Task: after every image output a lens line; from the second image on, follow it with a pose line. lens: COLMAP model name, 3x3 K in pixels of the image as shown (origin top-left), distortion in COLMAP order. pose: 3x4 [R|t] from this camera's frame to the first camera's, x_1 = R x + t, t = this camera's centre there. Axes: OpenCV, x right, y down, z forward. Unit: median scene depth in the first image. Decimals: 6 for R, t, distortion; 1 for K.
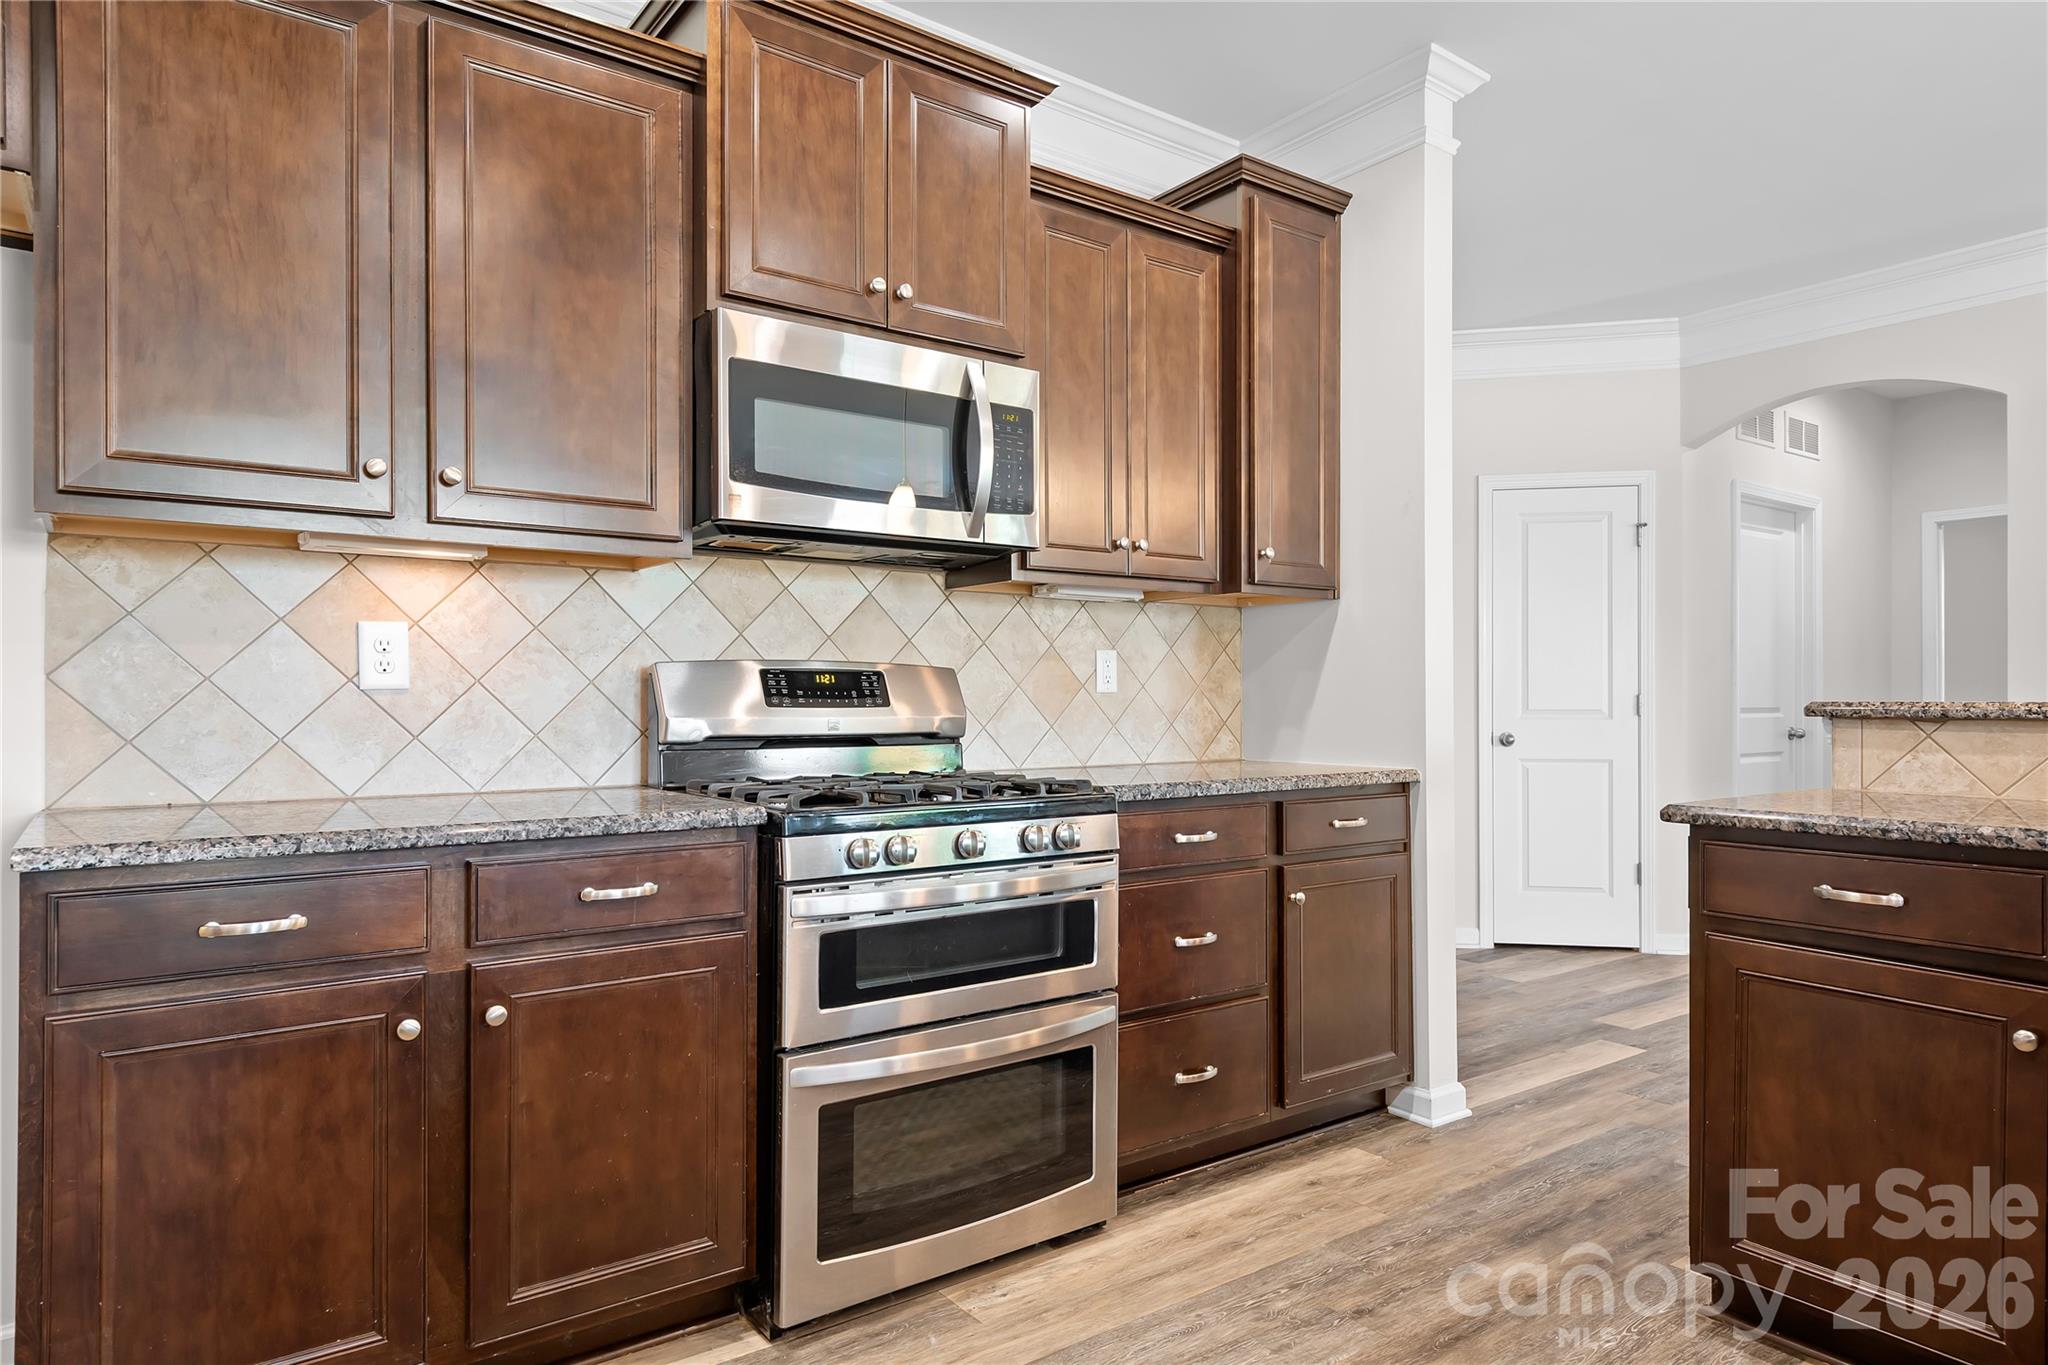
lens RADIAL K [[1213.1, 0, 1035.5], [0, 1213.1, 695.1], [0, 0, 1]] dist [0.008476, 0.000525]
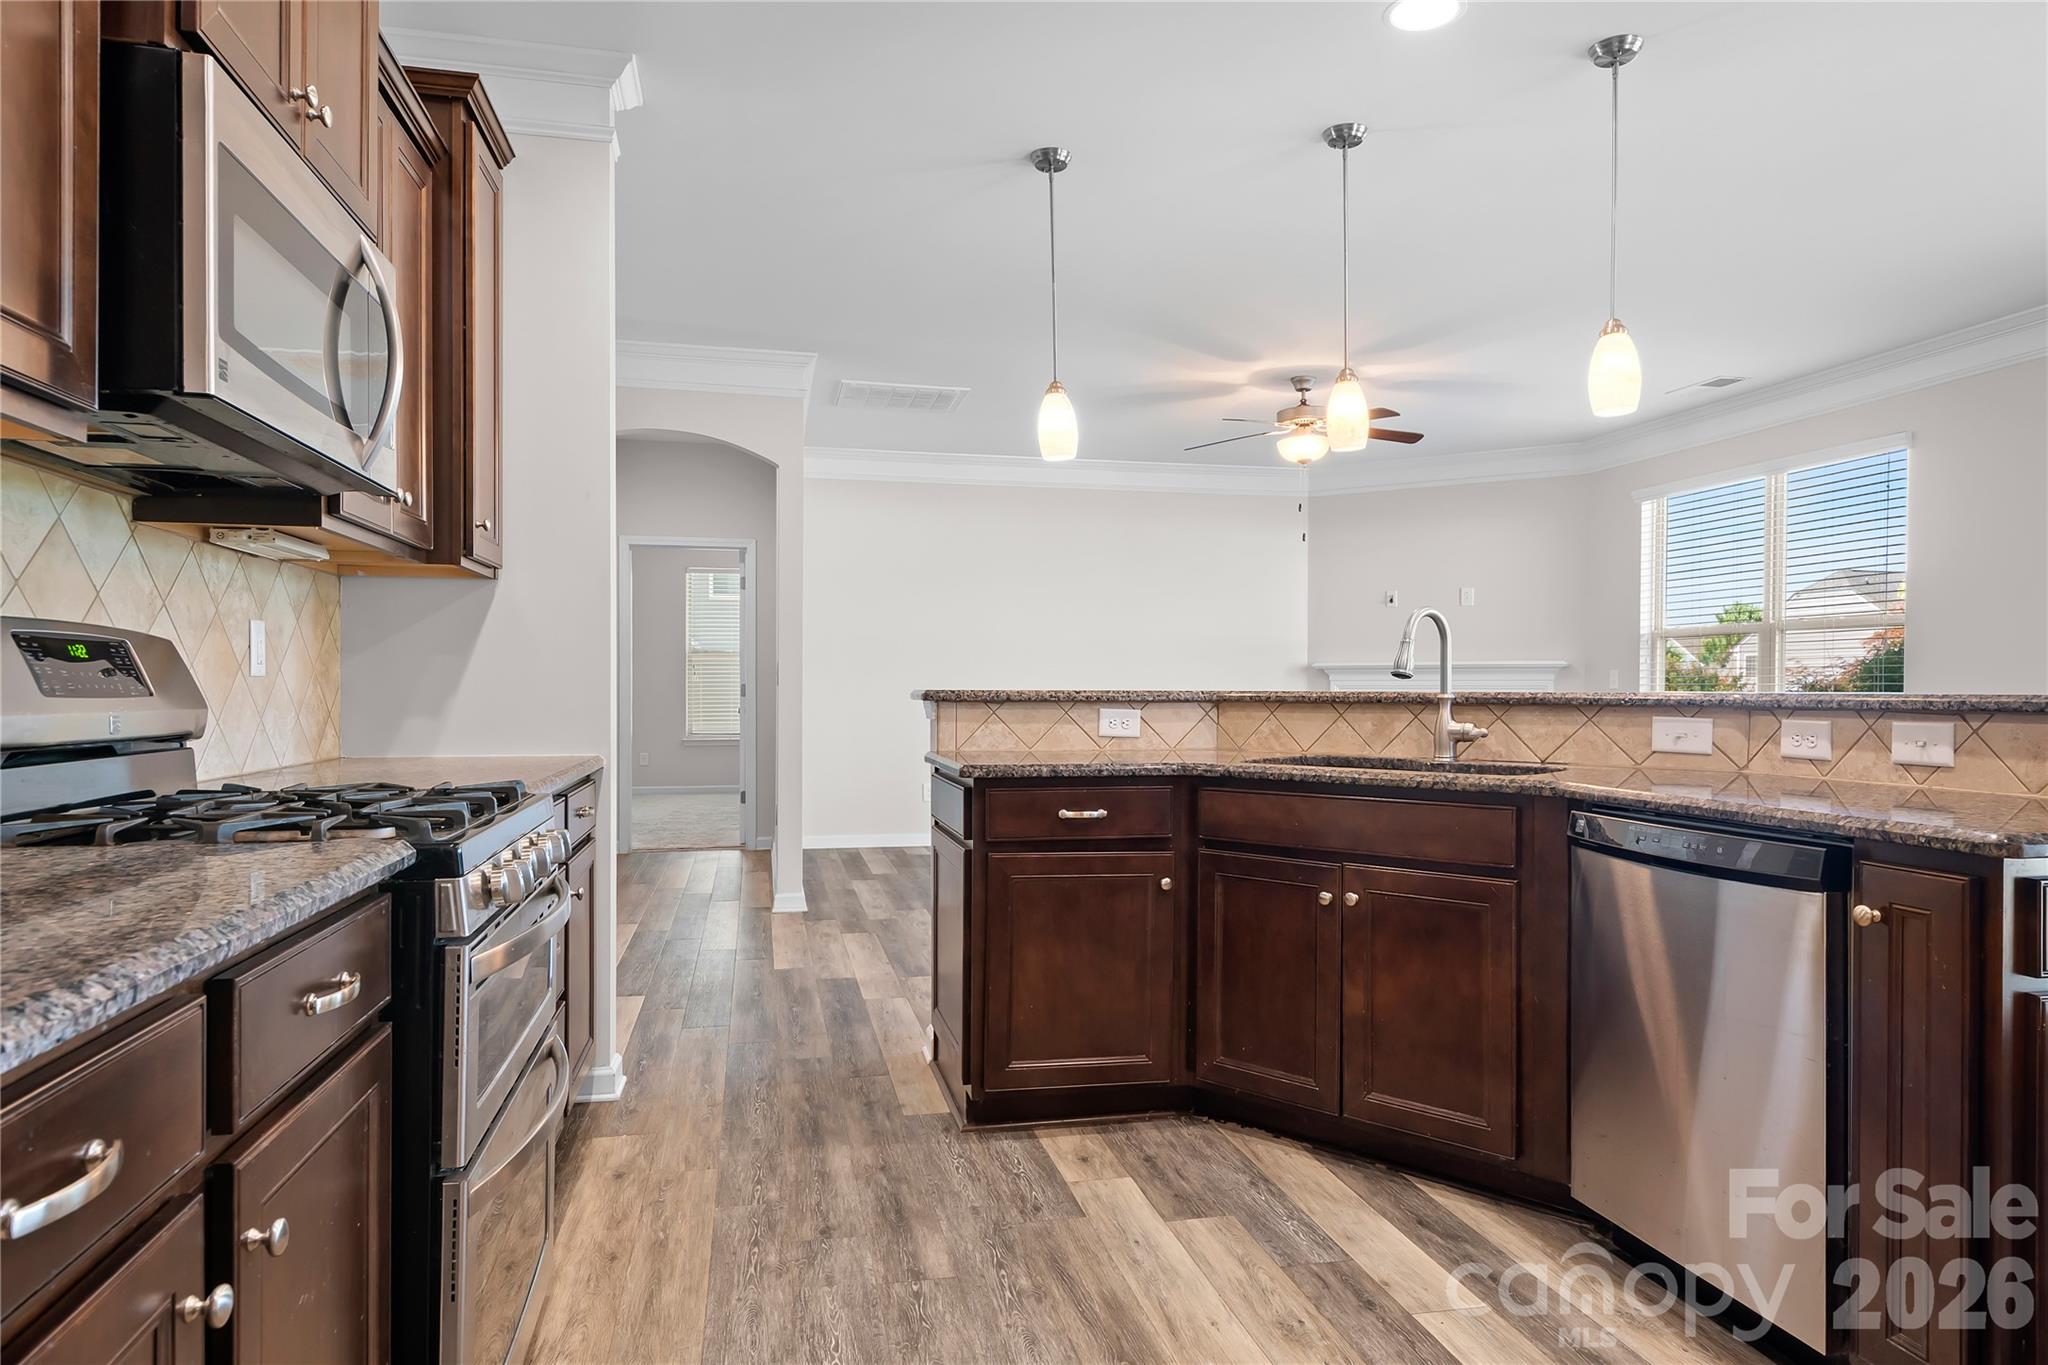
lens RADIAL K [[1213.1, 0, 1024.1], [0, 1213.1, 690.8], [0, 0, 1]] dist [0.008476, 0.000525]
pose [[0.406785, 0.000774, 0.913524, -0.543225], [-0.007043, 0.999973, 0.002289, 0.002216], [-0.913497, -0.007365, 0.406779, 0.299199]]
